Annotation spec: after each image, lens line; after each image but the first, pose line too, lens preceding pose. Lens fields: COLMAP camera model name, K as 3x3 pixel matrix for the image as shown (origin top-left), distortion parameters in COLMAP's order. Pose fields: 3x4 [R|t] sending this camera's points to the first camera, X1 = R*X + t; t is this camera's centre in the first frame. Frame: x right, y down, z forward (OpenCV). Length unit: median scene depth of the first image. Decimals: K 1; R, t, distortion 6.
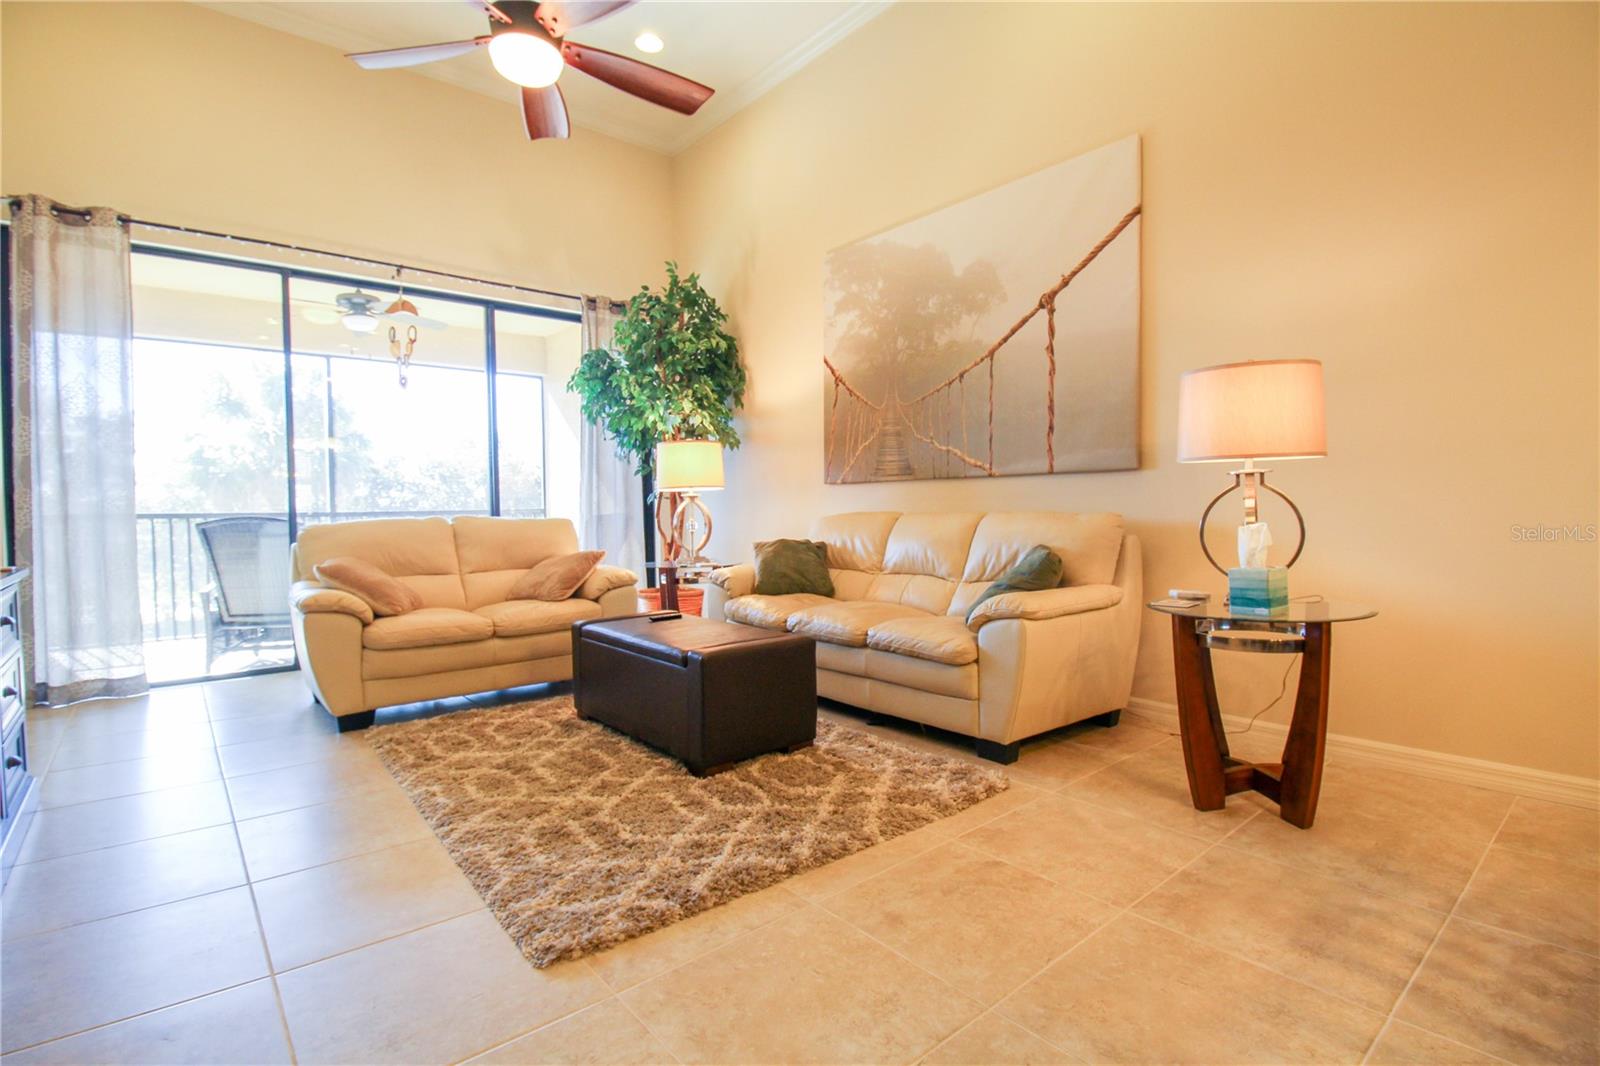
lens RADIAL K [[761.6, 0, 809.2], [0, 761.6, 529.2], [0, 0, 1]] dist [0.001899, -0.013295]
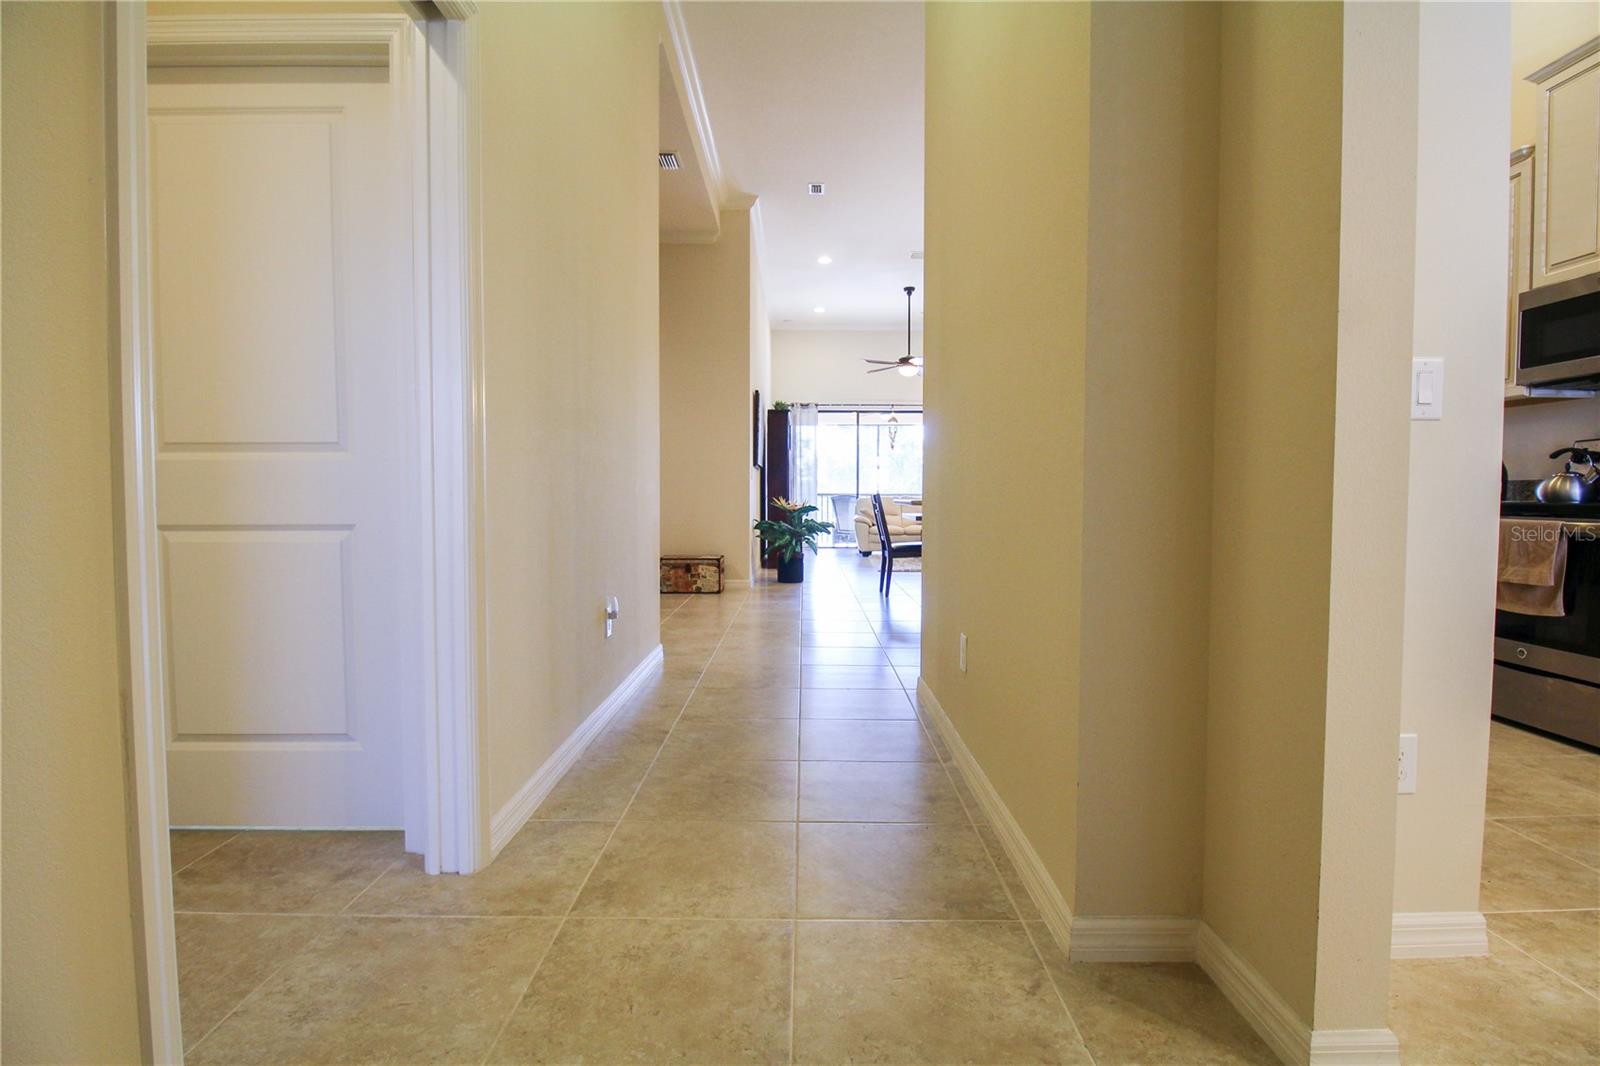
lens RADIAL K [[770.0, 0, 808.5], [0, 770.0, 533.0], [0, 0, 1]] dist [0.002362, -0.015142]
pose [[0.766558, 0.048029, -0.640376, 1.251281], [-0.029201, 0.998775, 0.039954, 0.018389], [0.641511, -0.011928, 0.767021, -1.617112]]
